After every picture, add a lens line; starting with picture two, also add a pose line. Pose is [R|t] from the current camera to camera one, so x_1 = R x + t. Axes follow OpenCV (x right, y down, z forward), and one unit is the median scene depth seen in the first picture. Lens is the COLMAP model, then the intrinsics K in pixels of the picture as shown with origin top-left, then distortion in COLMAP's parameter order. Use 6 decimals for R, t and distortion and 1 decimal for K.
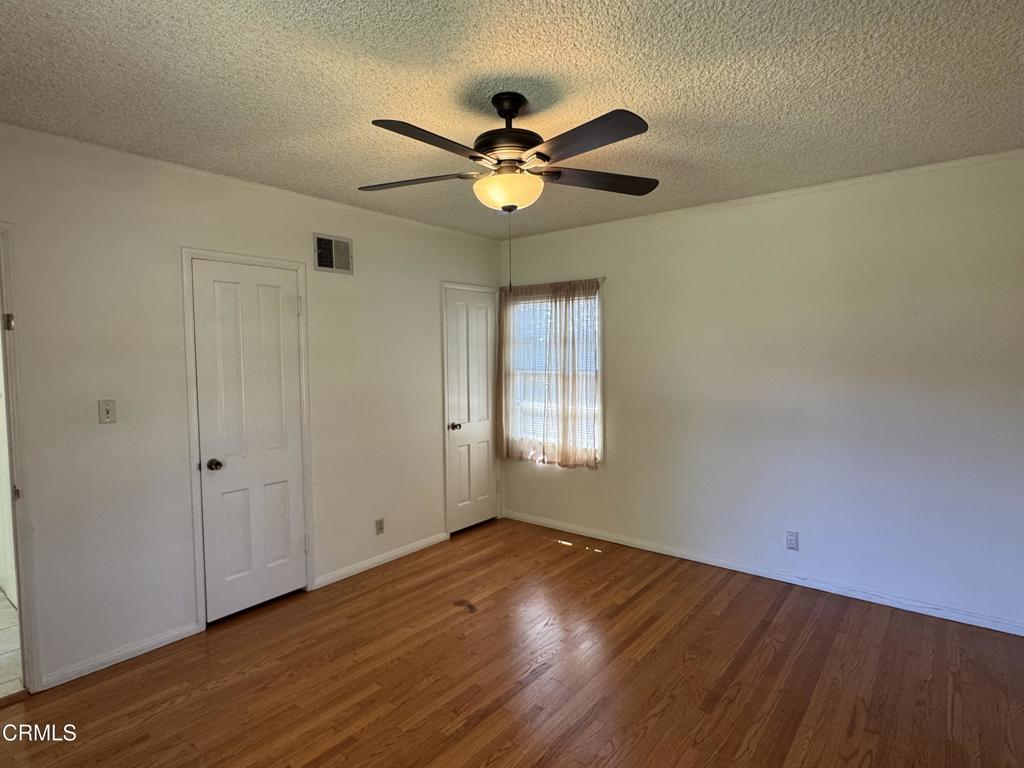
lens RADIAL K [[547.5, 0, 510.0], [0, 547.5, 385.6], [0, 0, 1]] dist [-0.002211, 0.002032]
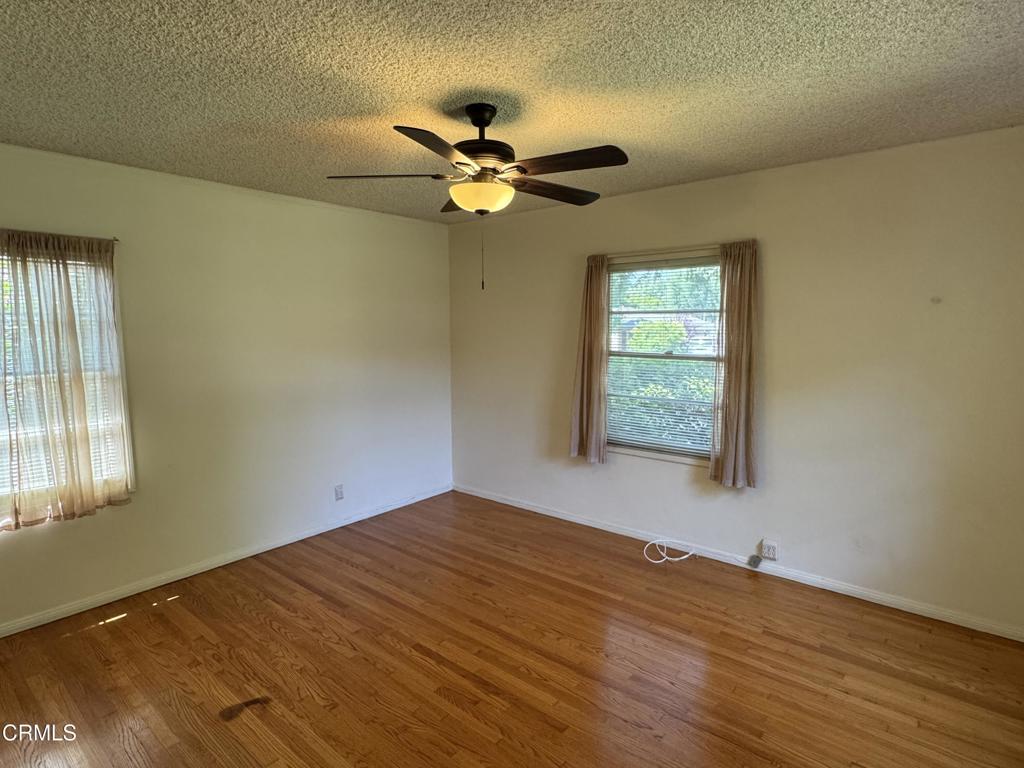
lens RADIAL K [[547.5, 0, 510.1], [0, 547.5, 385.0], [0, 0, 1]] dist [-0.002211, 0.002032]
pose [[0.021859, -0.099058, 0.994842, -0.645144], [0.068467, 0.992891, 0.097360, -0.047627], [-0.997414, 0.065985, 0.028486, 0.540254]]
